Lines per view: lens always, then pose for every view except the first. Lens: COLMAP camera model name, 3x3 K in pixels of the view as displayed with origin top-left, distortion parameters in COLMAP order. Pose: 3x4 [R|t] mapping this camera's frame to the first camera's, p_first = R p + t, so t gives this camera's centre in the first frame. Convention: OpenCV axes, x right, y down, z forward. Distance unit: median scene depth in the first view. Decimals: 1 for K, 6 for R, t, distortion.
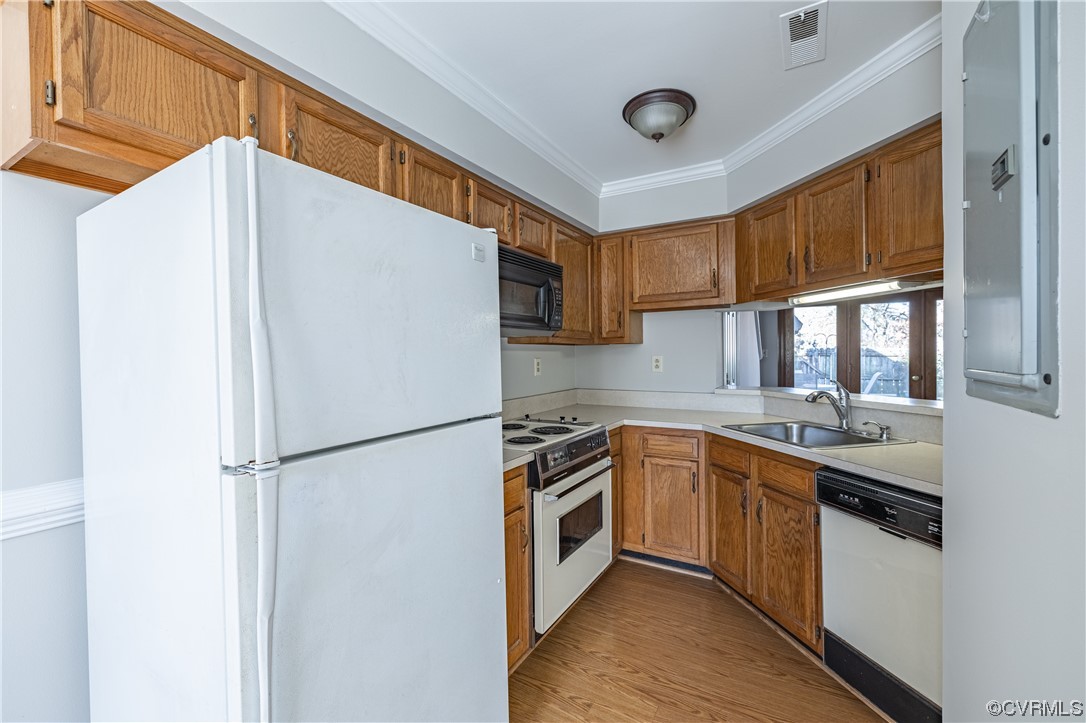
lens RADIAL K [[450.8, 0, 542.2], [0, 450.8, 358.3], [0, 0, 1]] dist [0.001790, 0.000202]
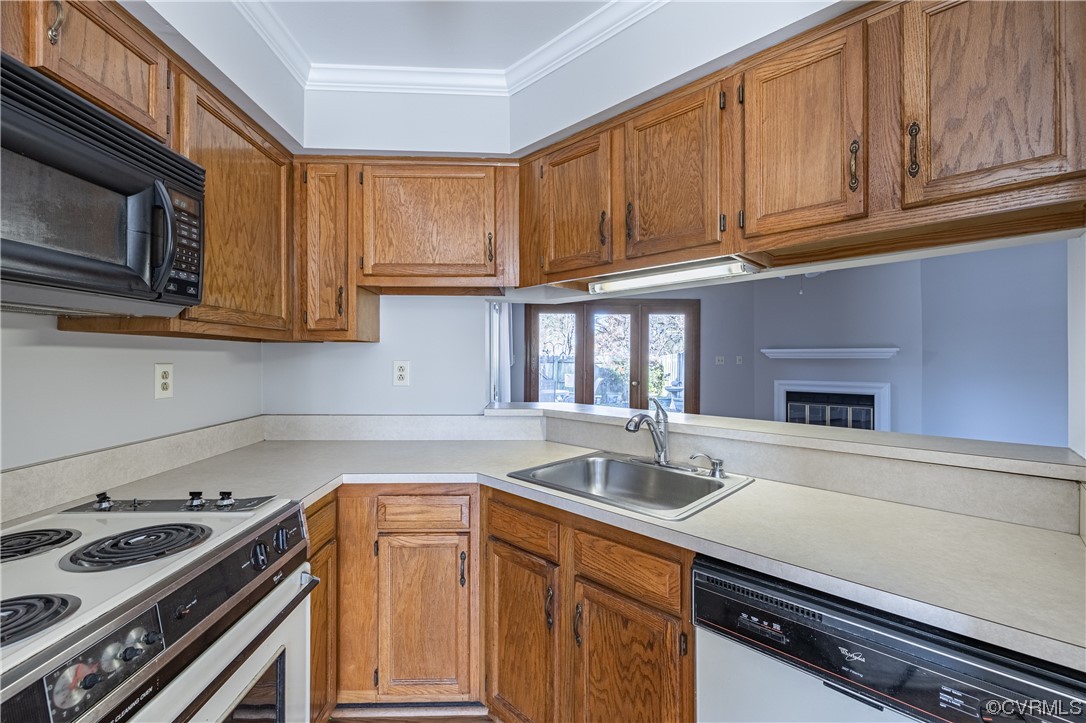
lens RADIAL K [[450.8, 0, 539.9], [0, 450.8, 357.9], [0, 0, 1]] dist [0.001790, 0.000202]
pose [[0.846546, 0.013445, 0.532146, 0.095467], [-0.006827, 0.999873, -0.014401, -0.003010], [-0.532272, 0.008558, 0.846530, 0.423334]]
